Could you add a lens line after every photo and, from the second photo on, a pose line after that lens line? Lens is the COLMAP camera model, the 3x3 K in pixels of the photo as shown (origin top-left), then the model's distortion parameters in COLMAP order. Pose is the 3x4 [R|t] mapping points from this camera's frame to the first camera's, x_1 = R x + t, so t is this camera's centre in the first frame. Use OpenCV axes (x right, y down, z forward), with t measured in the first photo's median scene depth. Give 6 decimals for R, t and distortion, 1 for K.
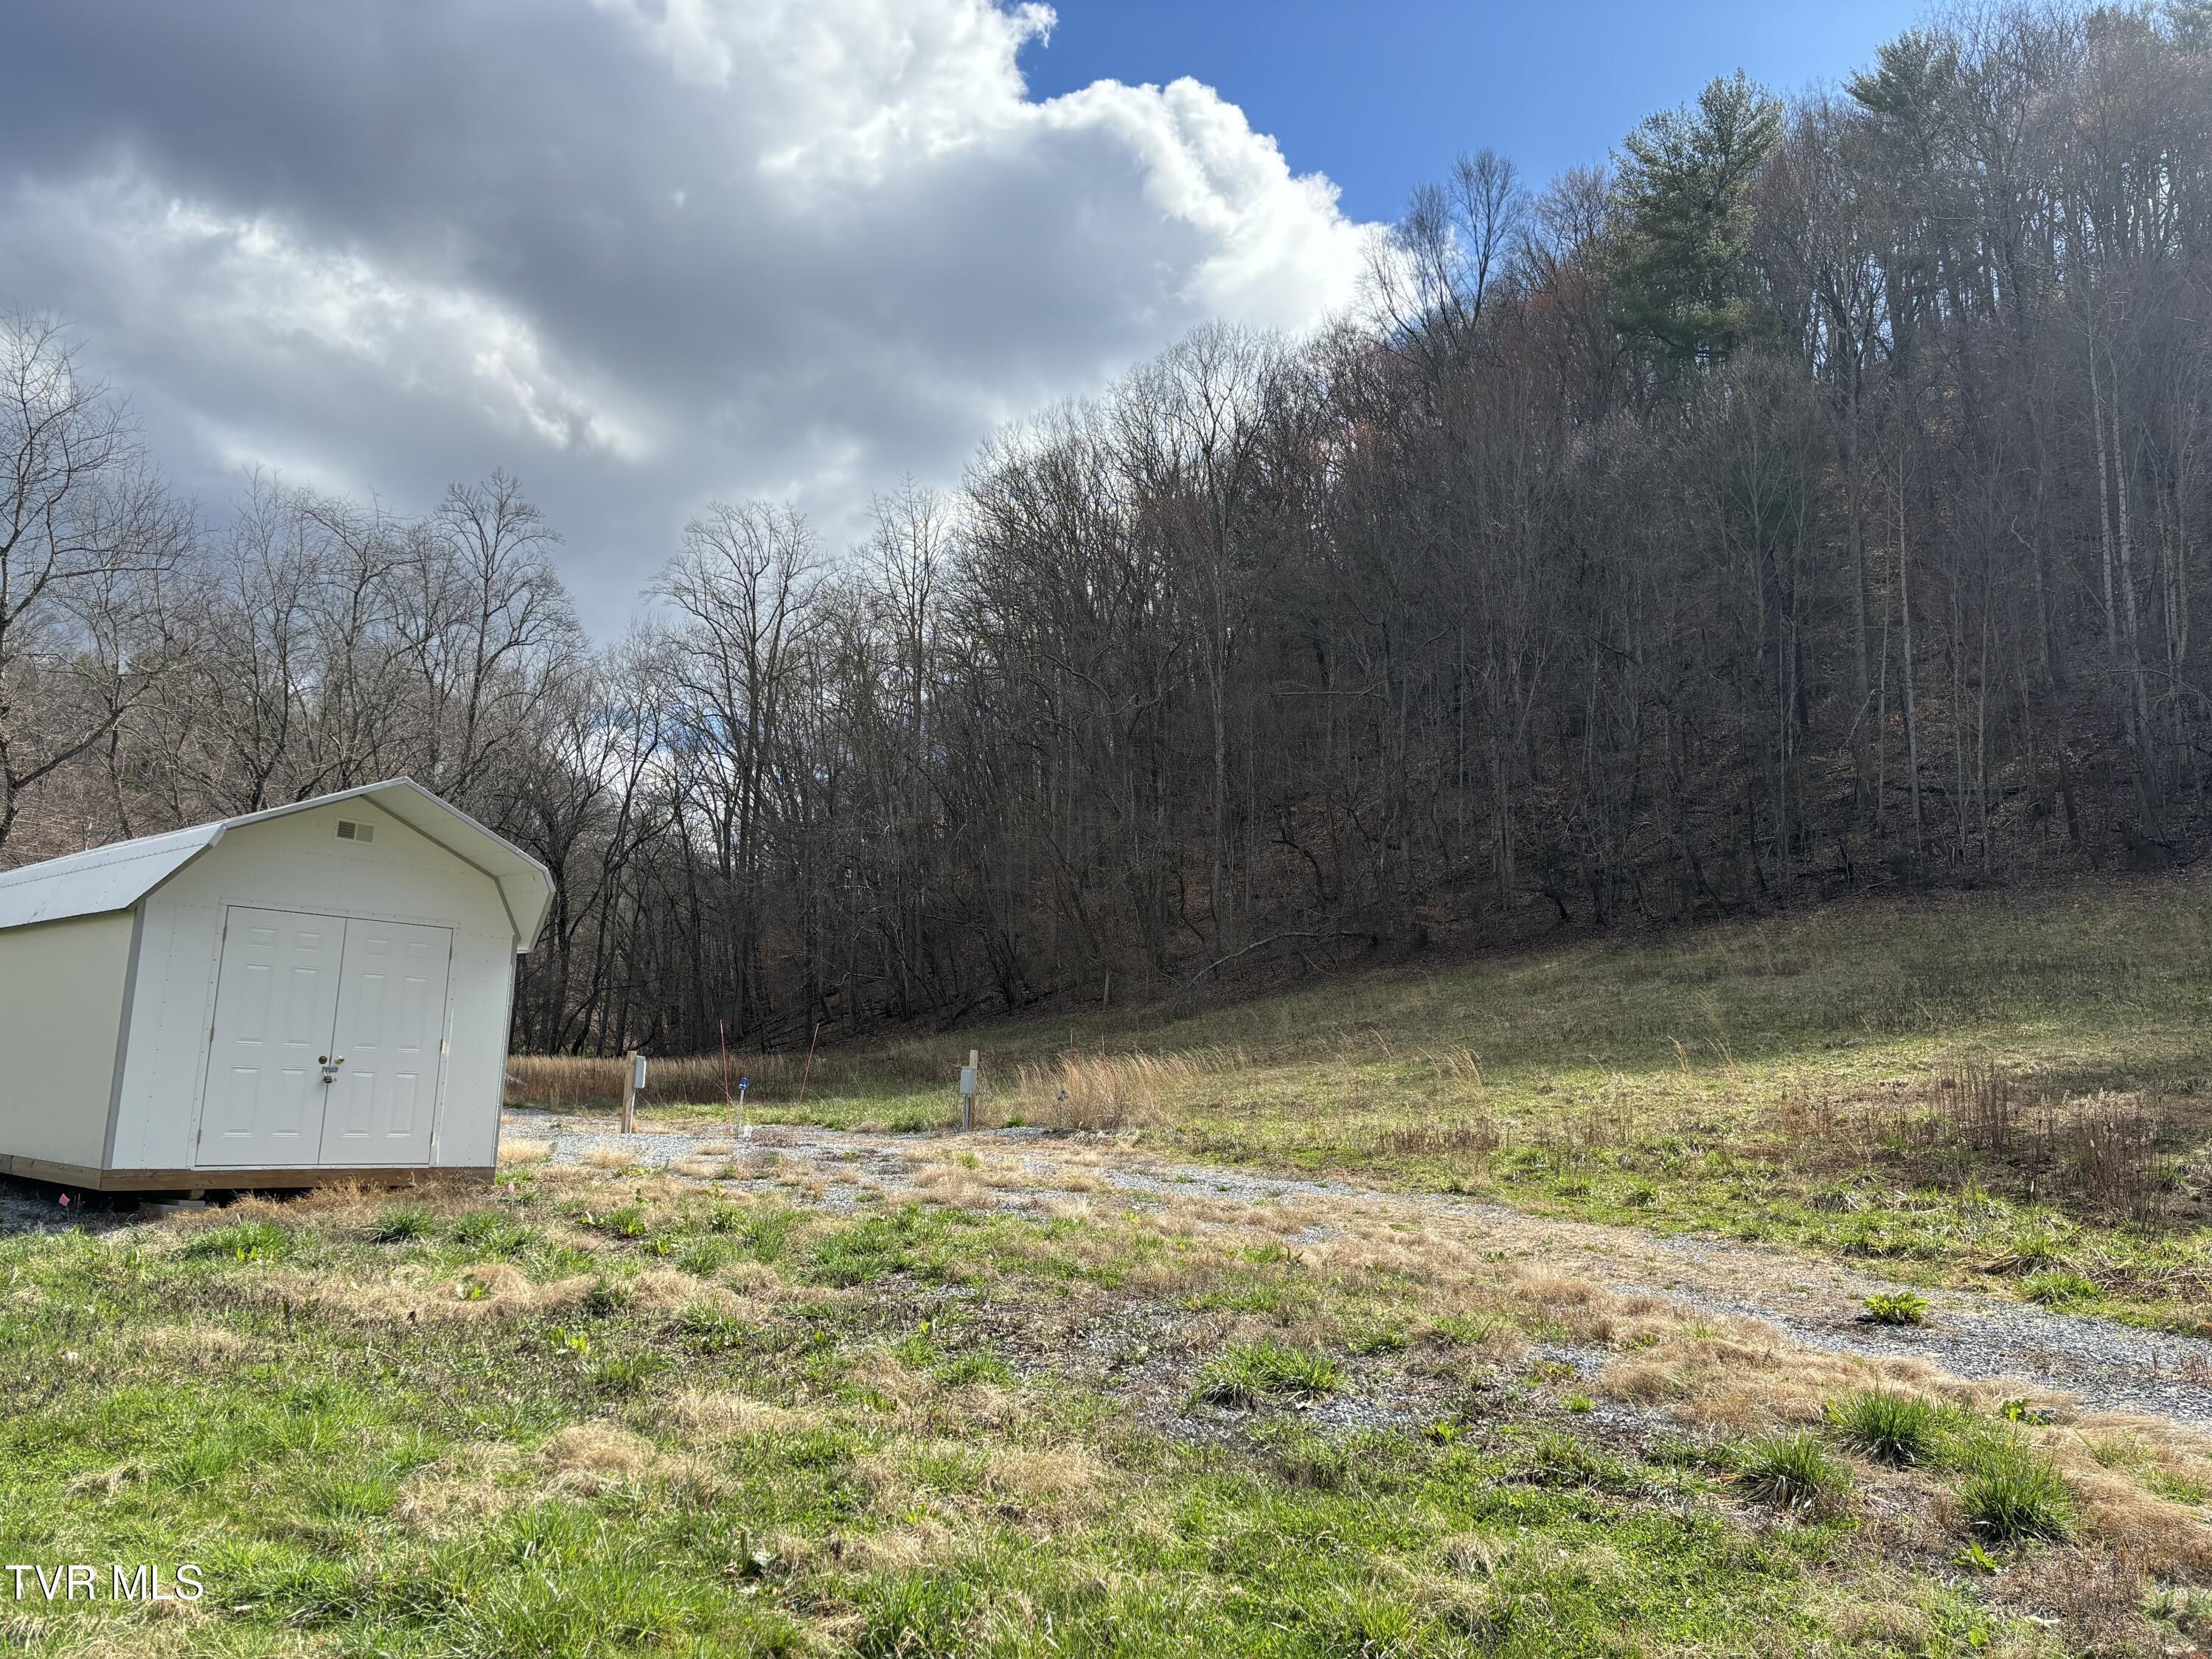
lens RADIAL K [[1656.5, 0, 1103.4], [0, 1656.5, 824.6], [0, 0, 1]] dist [0.084384, -0.089881]
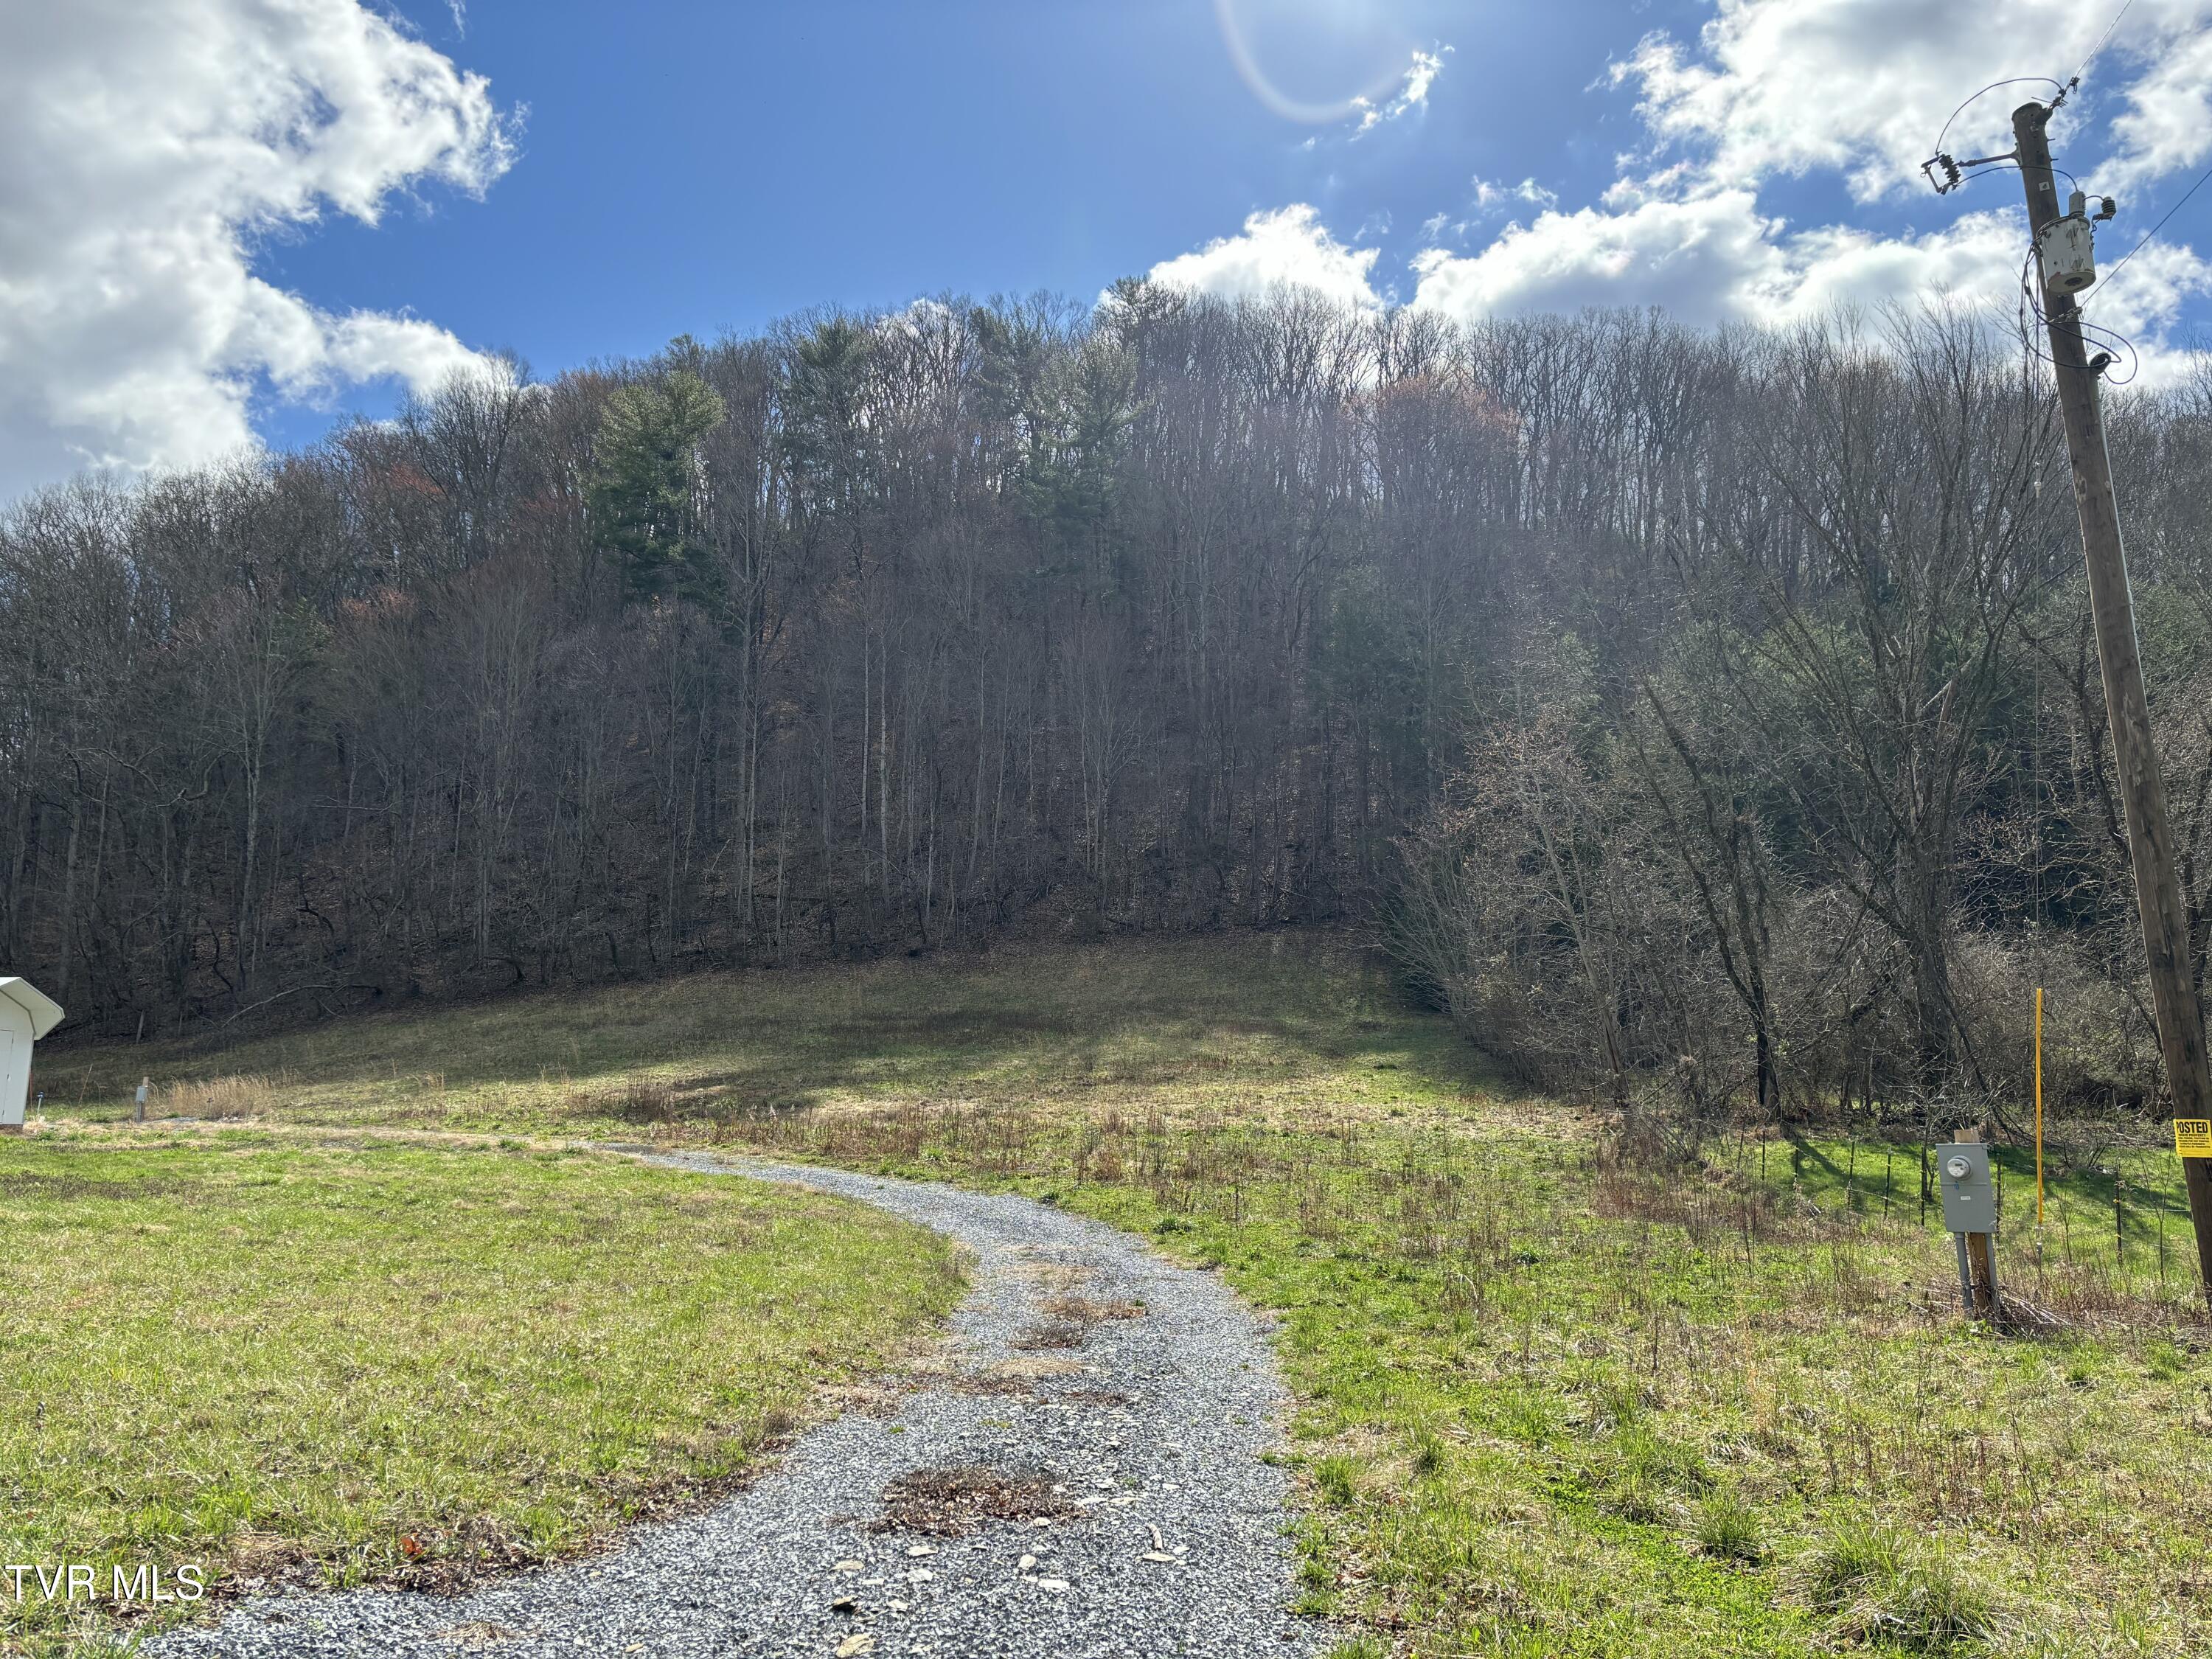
lens RADIAL K [[1656.5, 0, 1103.4], [0, 1656.5, 824.6], [0, 0, 1]] dist [0.084384, -0.089881]
pose [[0.835350, 0.074185, 0.544690, -0.130438], [-0.070239, 0.997135, -0.028086, -0.090634], [-0.545213, -0.014797, 0.838167, -0.628643]]
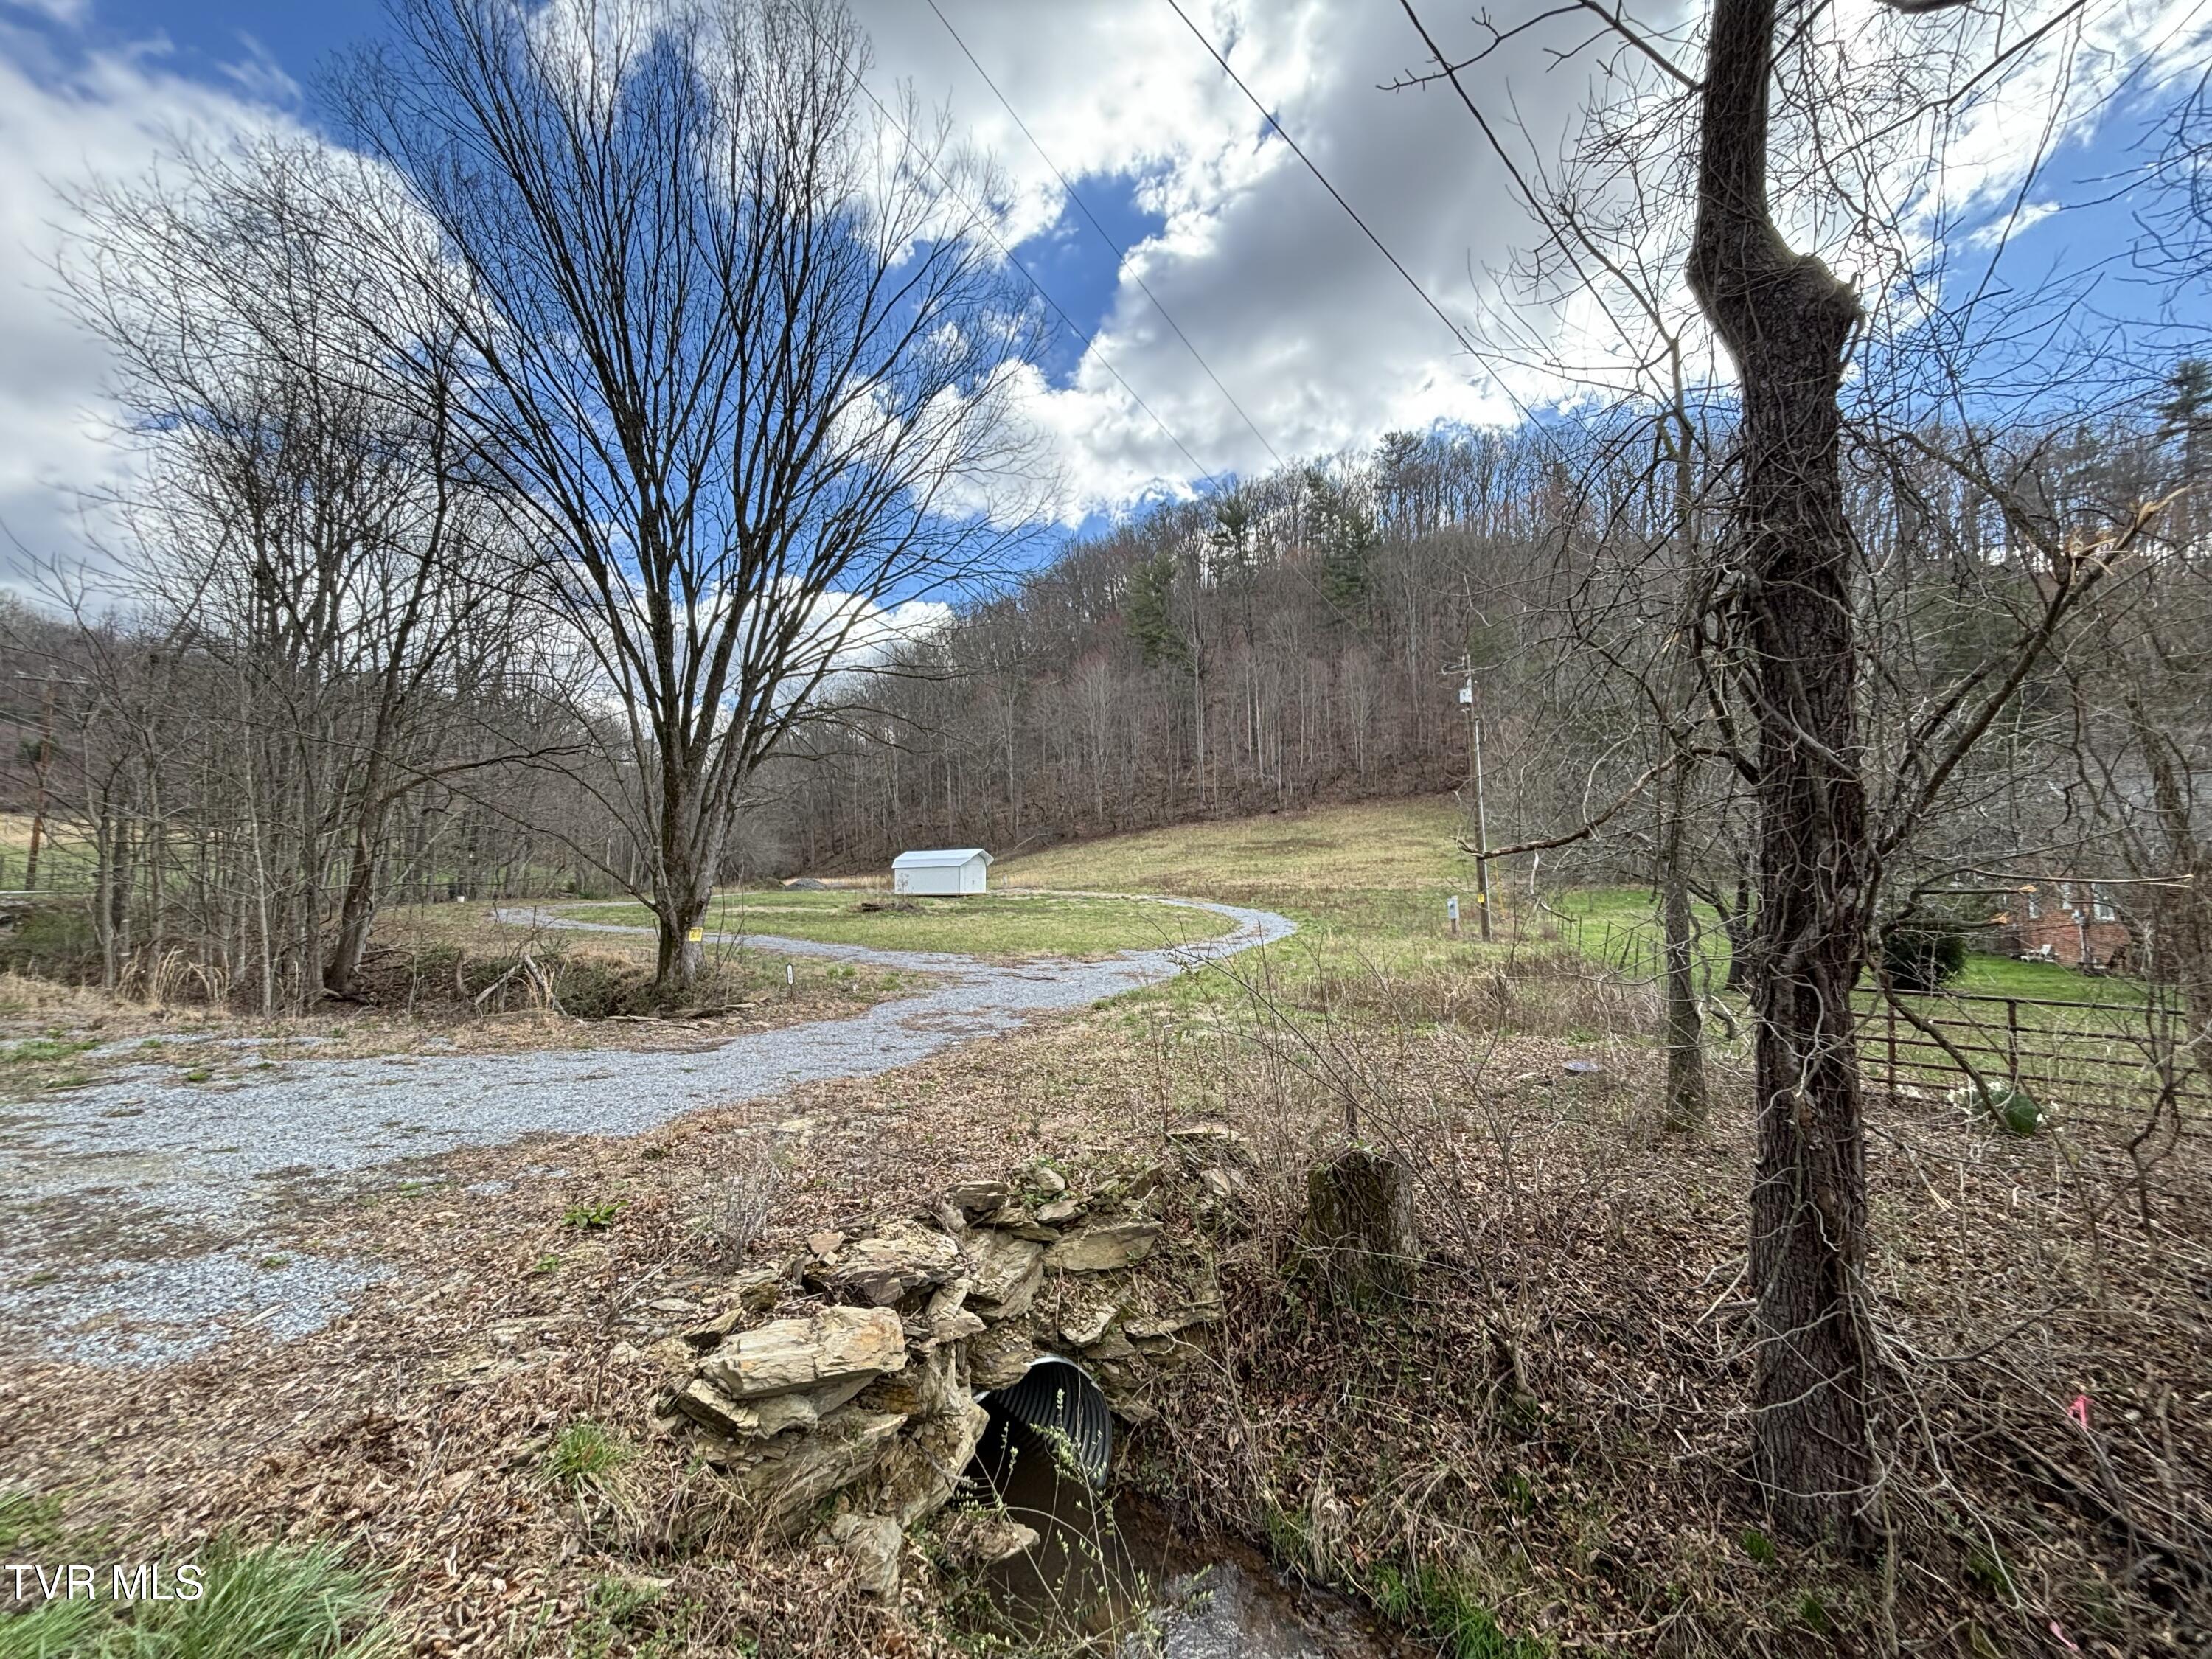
lens RADIAL K [[884.3, 0, 1100.6], [0, 884.3, 840.6], [0, 0, 1]] dist [-0.024255, -0.000108]
pose [[0.969331, -0.024730, 0.244510, -0.277811], [-0.004347, 0.993043, 0.117673, -0.176570], [-0.245719, -0.115127, 0.962480, -1.048561]]
